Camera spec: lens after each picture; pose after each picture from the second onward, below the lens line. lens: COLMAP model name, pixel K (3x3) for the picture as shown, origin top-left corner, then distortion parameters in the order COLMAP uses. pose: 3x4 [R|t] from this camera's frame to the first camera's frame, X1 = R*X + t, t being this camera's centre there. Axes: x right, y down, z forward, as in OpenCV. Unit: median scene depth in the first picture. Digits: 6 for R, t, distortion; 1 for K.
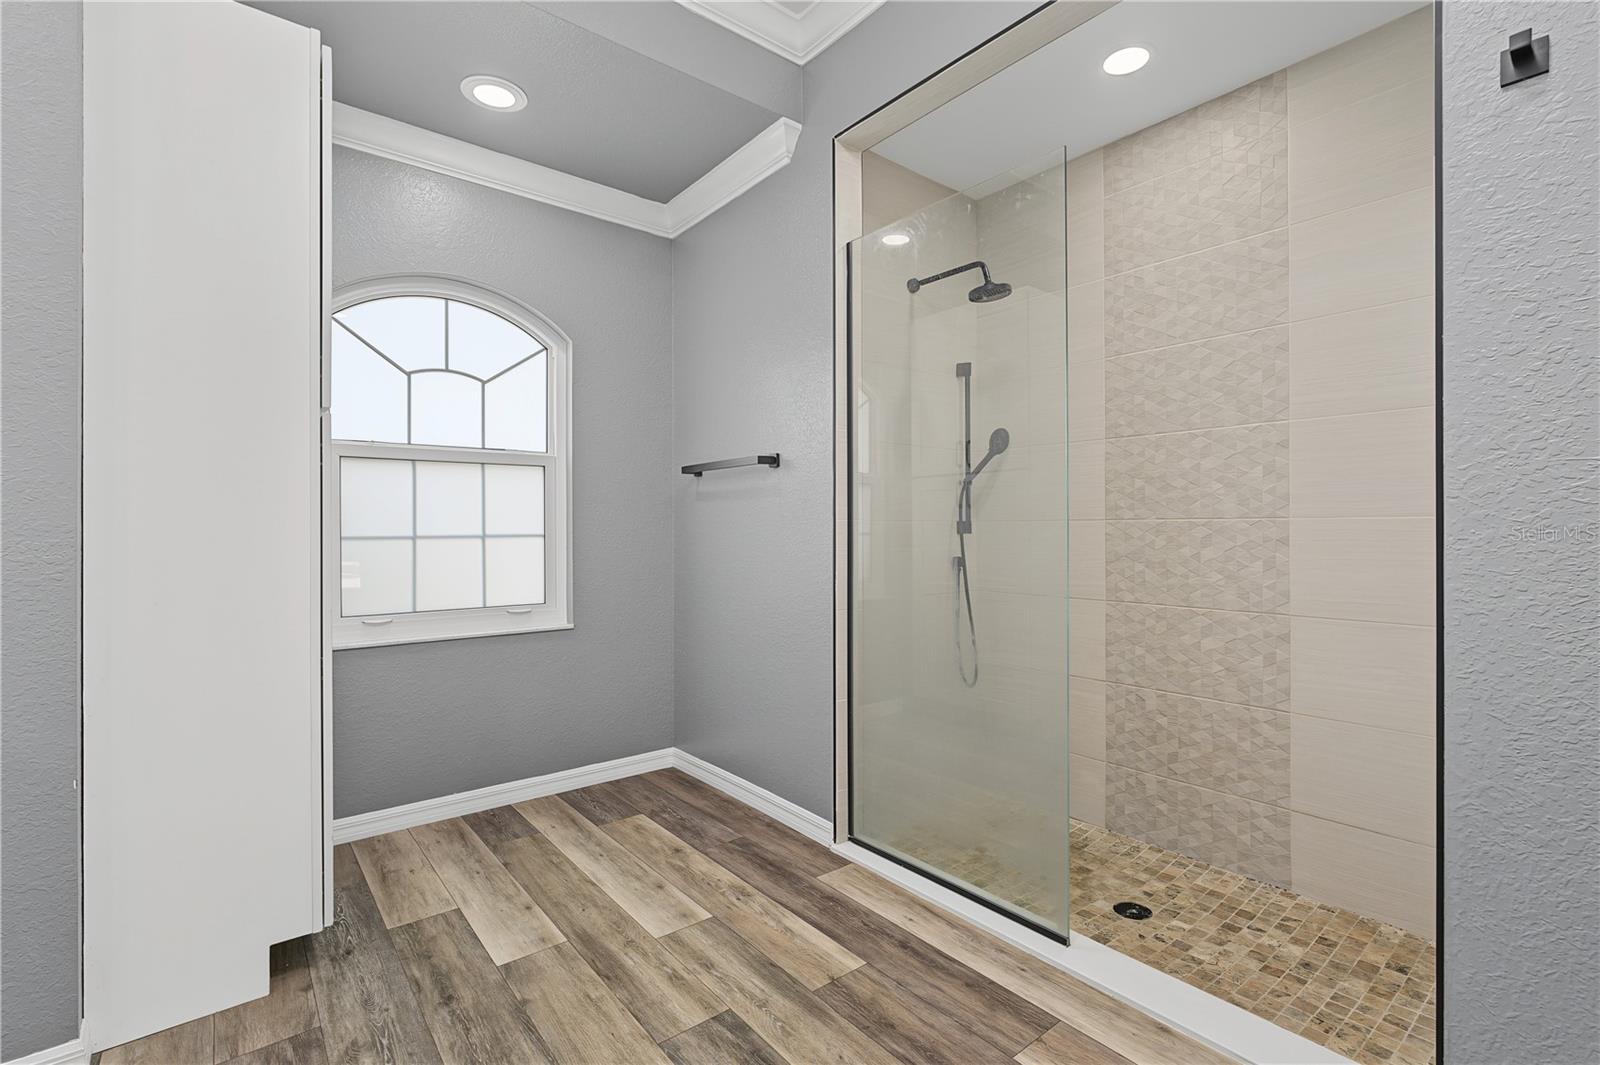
lens RADIAL K [[720.9, 0, 804.4], [0, 720.9, 530.9], [0, 0, 1]] dist [-0.008343, 0.001195]
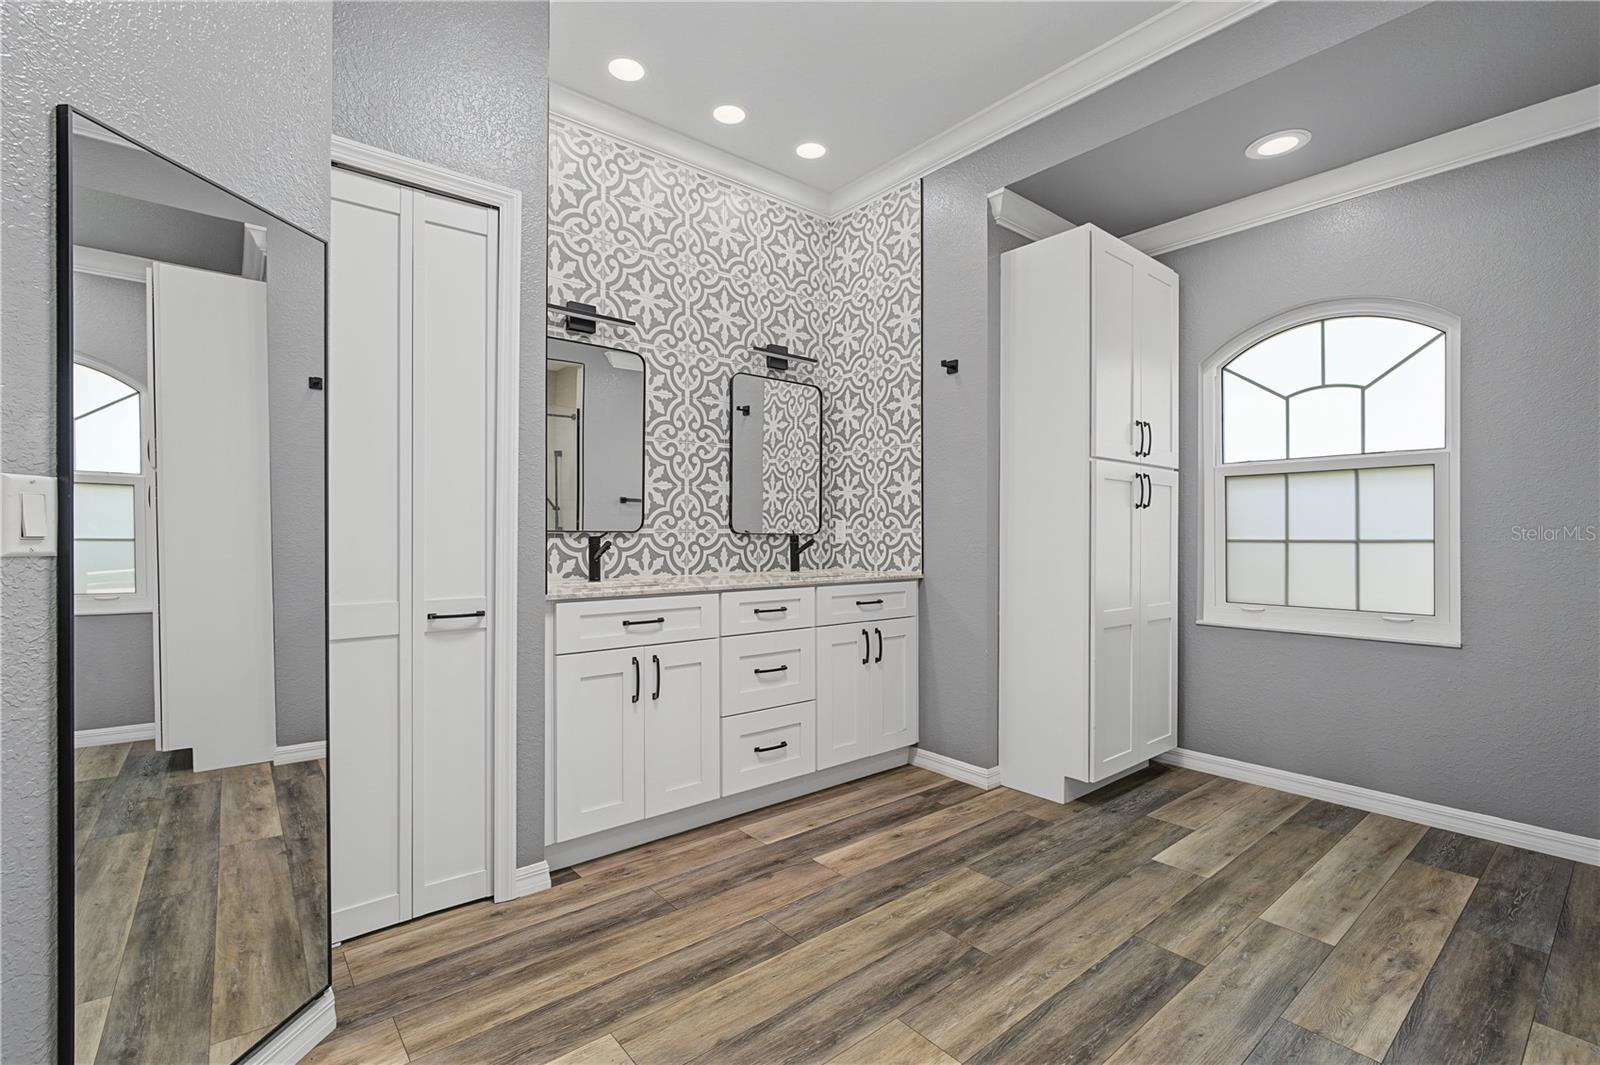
lens RADIAL K [[720.9, 0, 804.4], [0, 720.9, 530.9], [0, 0, 1]] dist [-0.008343, 0.001195]
pose [[0.010861, -0.001809, -0.999939, 0.649146], [-0.004193, 0.999989, -0.001855, -0.001213], [0.999932, 0.004213, 0.010854, 0.239042]]
